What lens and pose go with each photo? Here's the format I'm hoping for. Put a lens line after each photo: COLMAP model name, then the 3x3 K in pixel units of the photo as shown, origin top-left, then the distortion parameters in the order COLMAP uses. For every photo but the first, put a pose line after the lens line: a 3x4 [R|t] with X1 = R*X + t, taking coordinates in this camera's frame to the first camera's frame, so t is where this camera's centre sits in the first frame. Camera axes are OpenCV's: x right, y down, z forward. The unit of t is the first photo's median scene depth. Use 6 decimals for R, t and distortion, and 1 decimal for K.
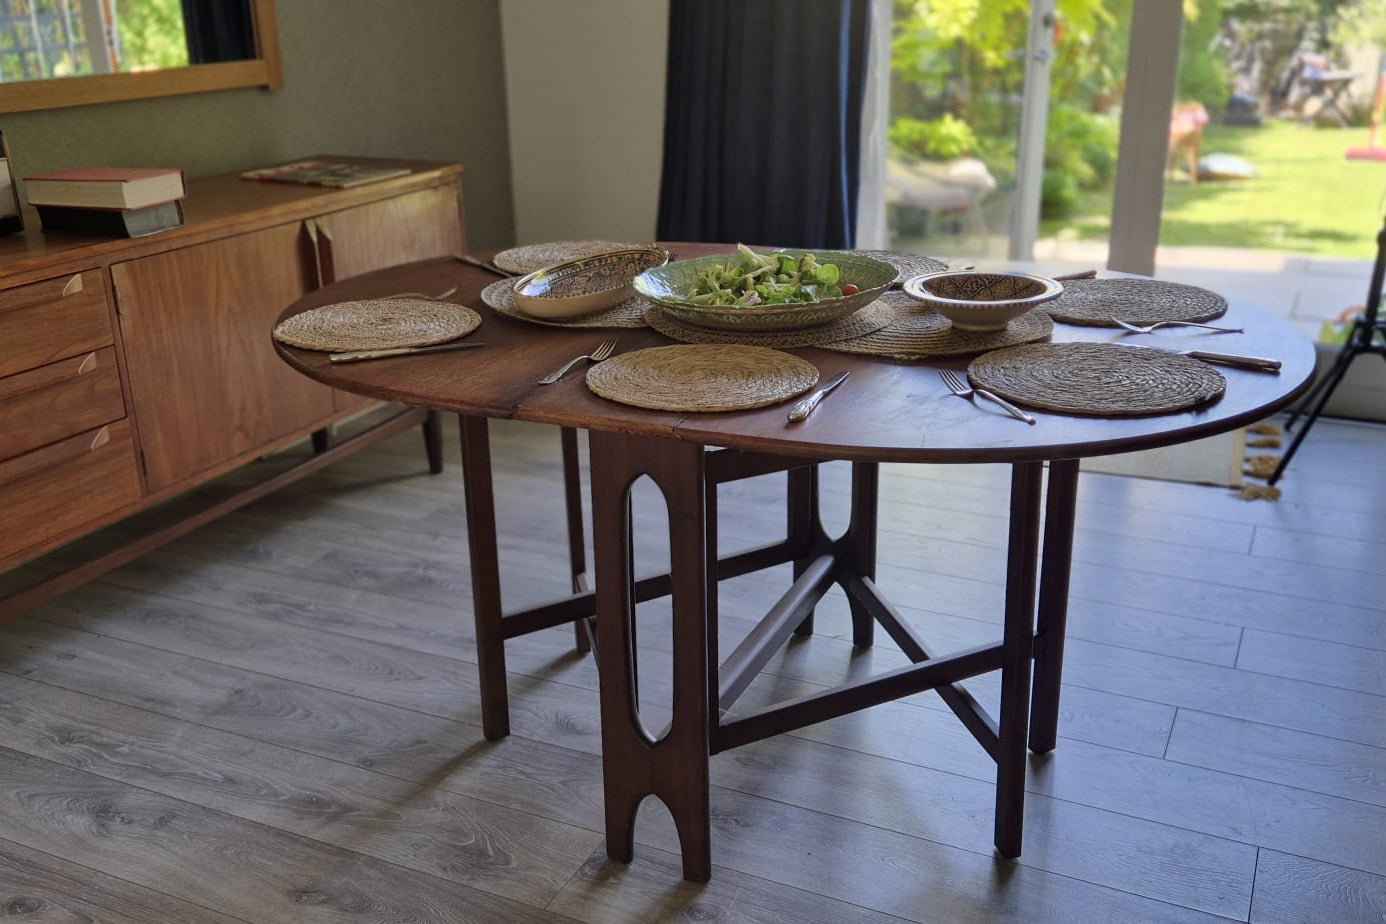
lens RADIAL K [[1345.2, 0, 672.1], [0, 1345.2, 483.7], [0, 0, 1]] dist [0.078833, -0.093052]
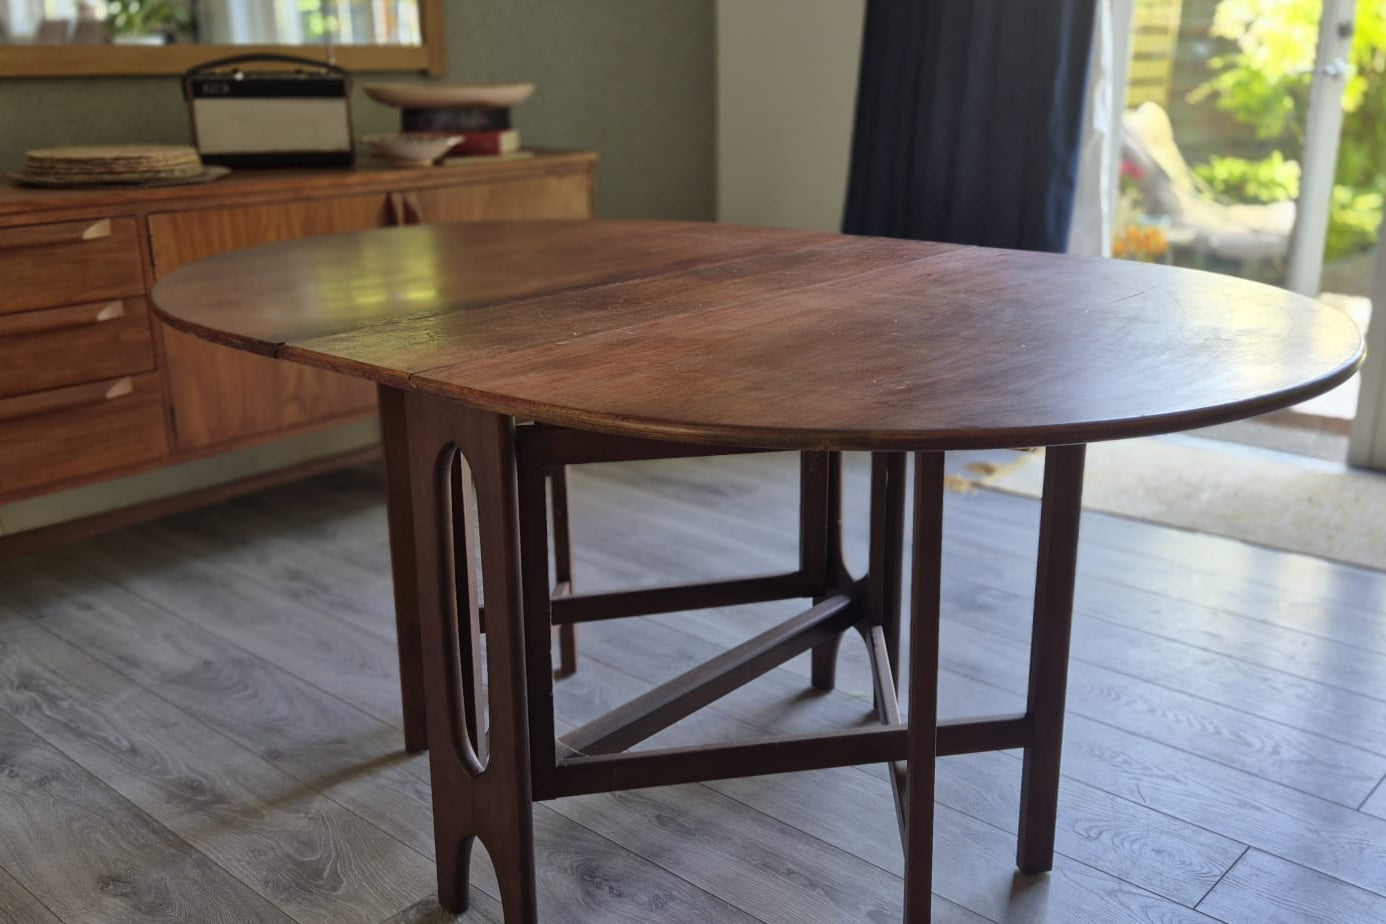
lens RADIAL K [[1337.0, 0, 684.3], [0, 1337.0, 468.1], [0, 0, 1]] dist [0.088144, -0.112846]
pose [[0.959877, 0.096078, -0.263450, 0.247674], [-0.109880, 0.993213, -0.038130, 0.017812], [0.257998, 0.065548, 0.963919, 0.173261]]
